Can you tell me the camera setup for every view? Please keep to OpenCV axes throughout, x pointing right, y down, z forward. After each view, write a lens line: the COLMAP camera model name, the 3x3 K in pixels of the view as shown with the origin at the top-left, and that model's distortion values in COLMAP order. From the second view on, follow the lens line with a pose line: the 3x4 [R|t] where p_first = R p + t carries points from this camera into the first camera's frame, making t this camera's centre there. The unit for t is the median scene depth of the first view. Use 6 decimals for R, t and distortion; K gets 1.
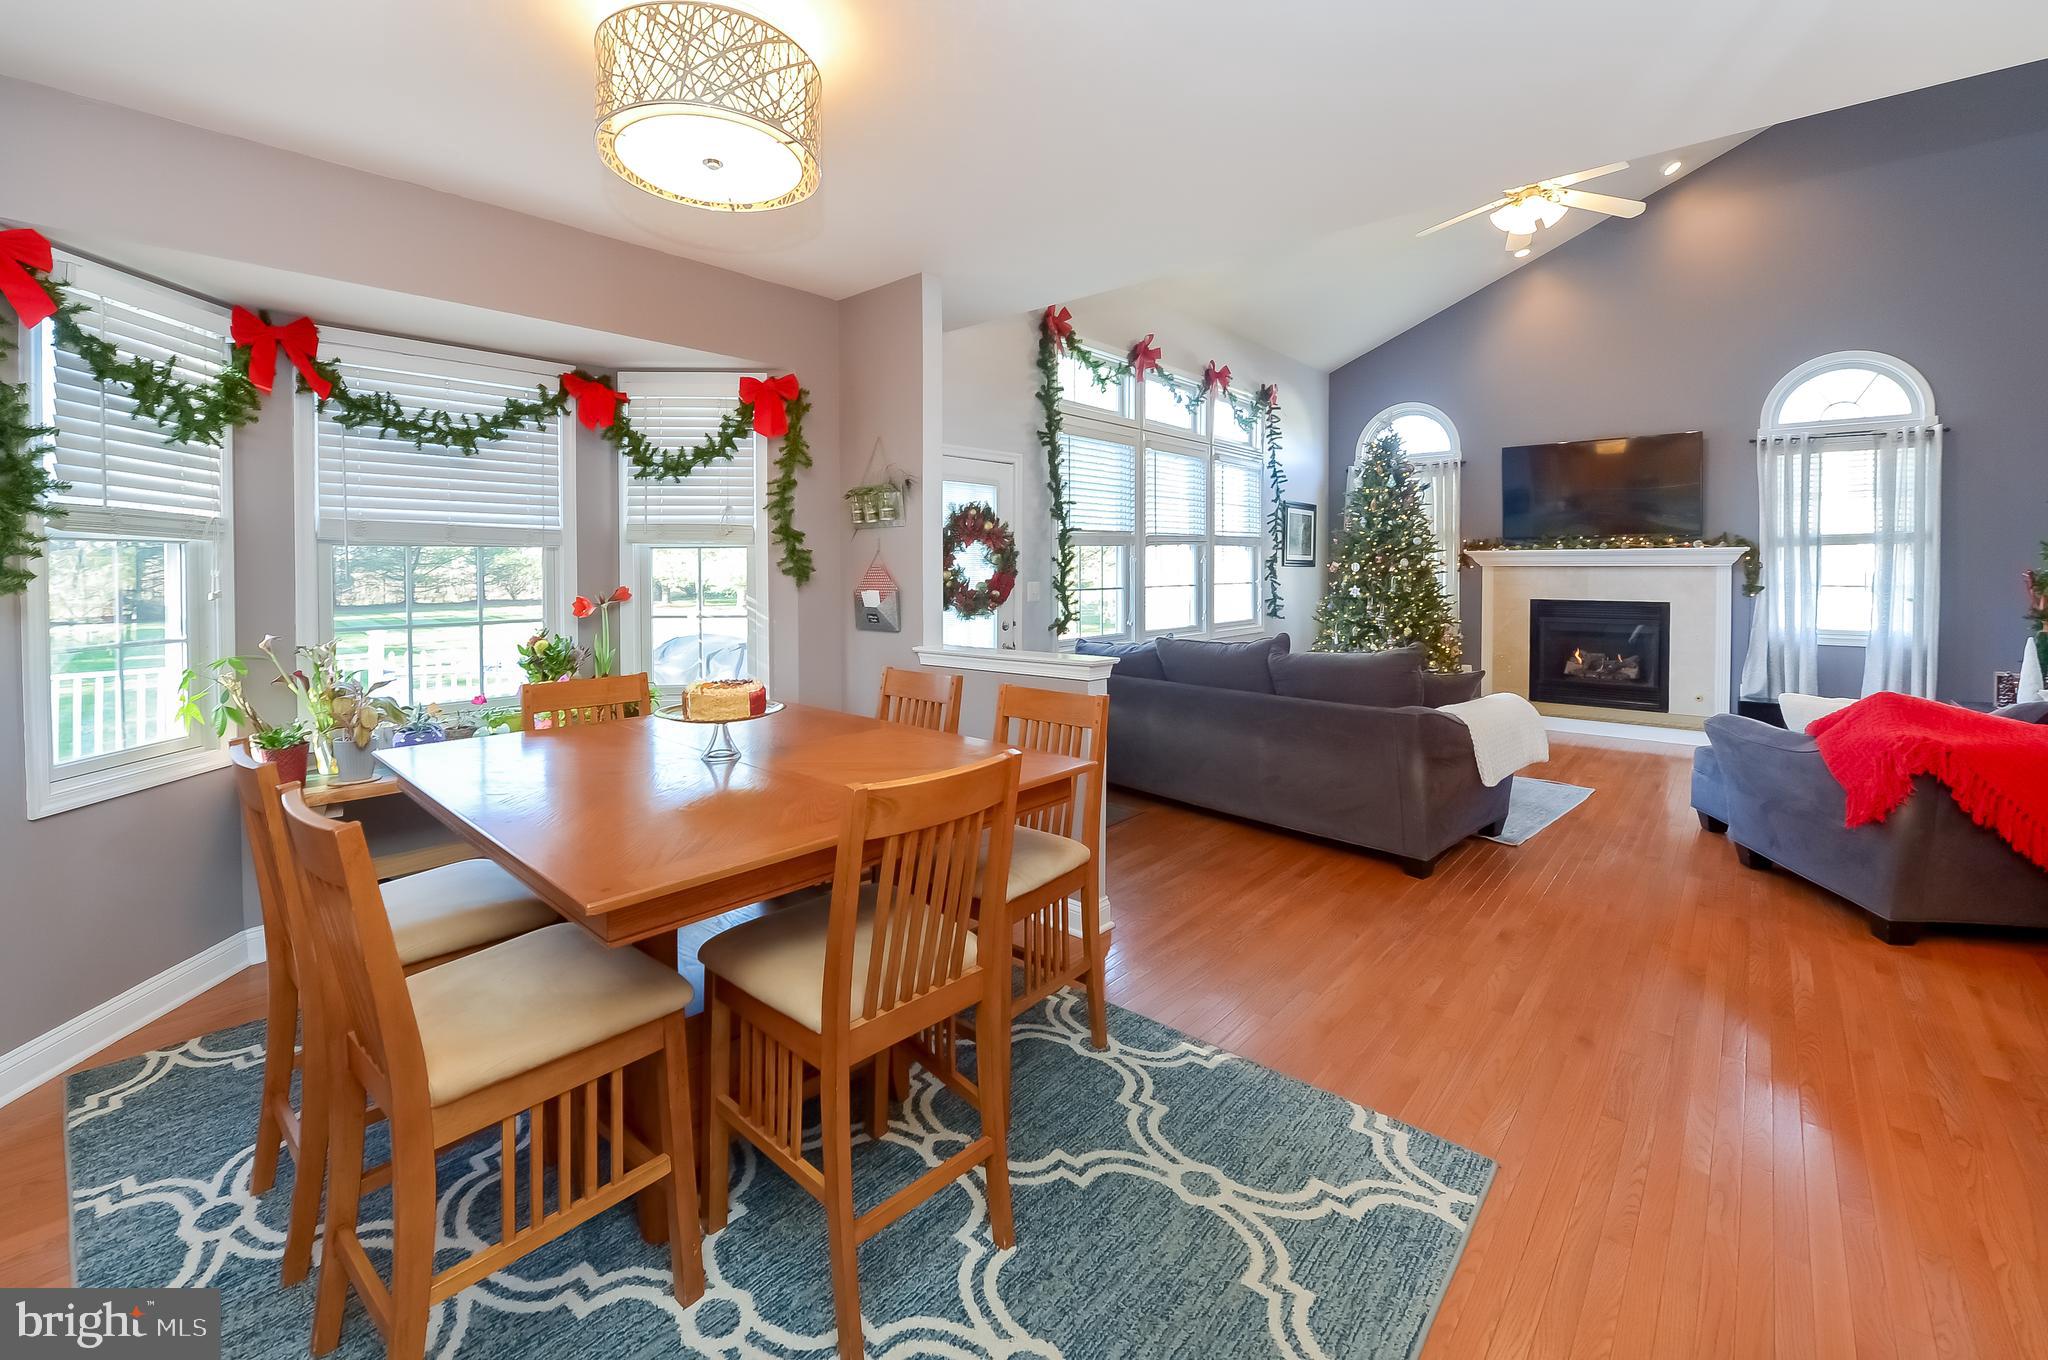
lens RADIAL K [[847.2, 0, 1020.7], [0, 847.2, 571.6], [0, 0, 1]] dist [-0.018249, -0.000332]
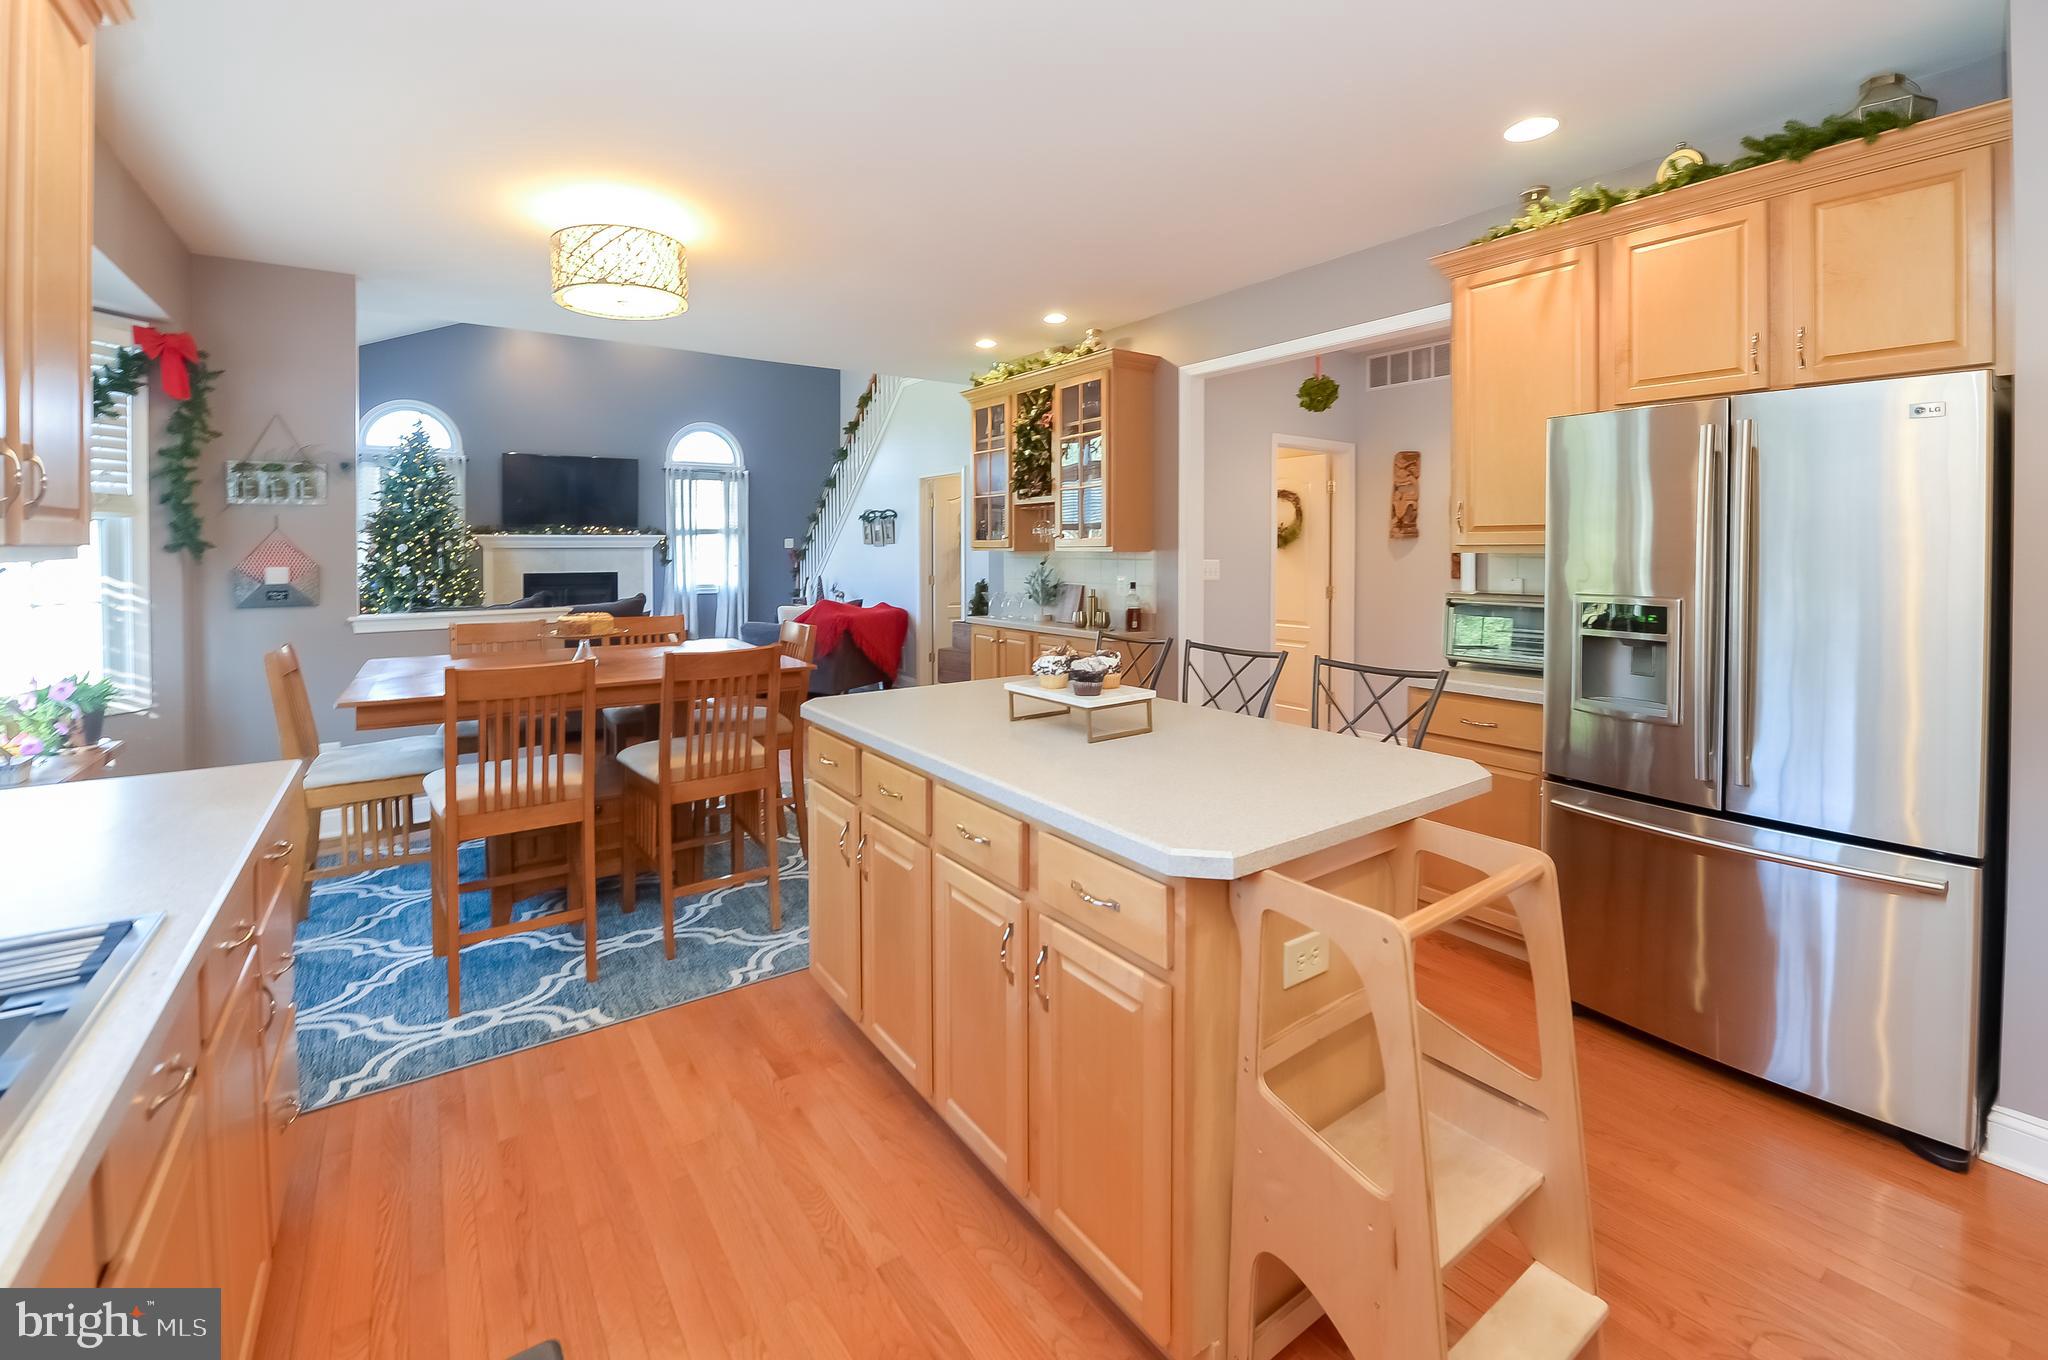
lens RADIAL K [[847.2, 0, 1020.7], [0, 847.2, 571.6], [0, 0, 1]] dist [-0.018249, -0.000332]
pose [[0.237167, -0.026852, 0.971098, -0.950835], [0.011766, 0.999624, 0.024768, 0.014910], [-0.971398, 0.005552, 0.237393, -0.085470]]
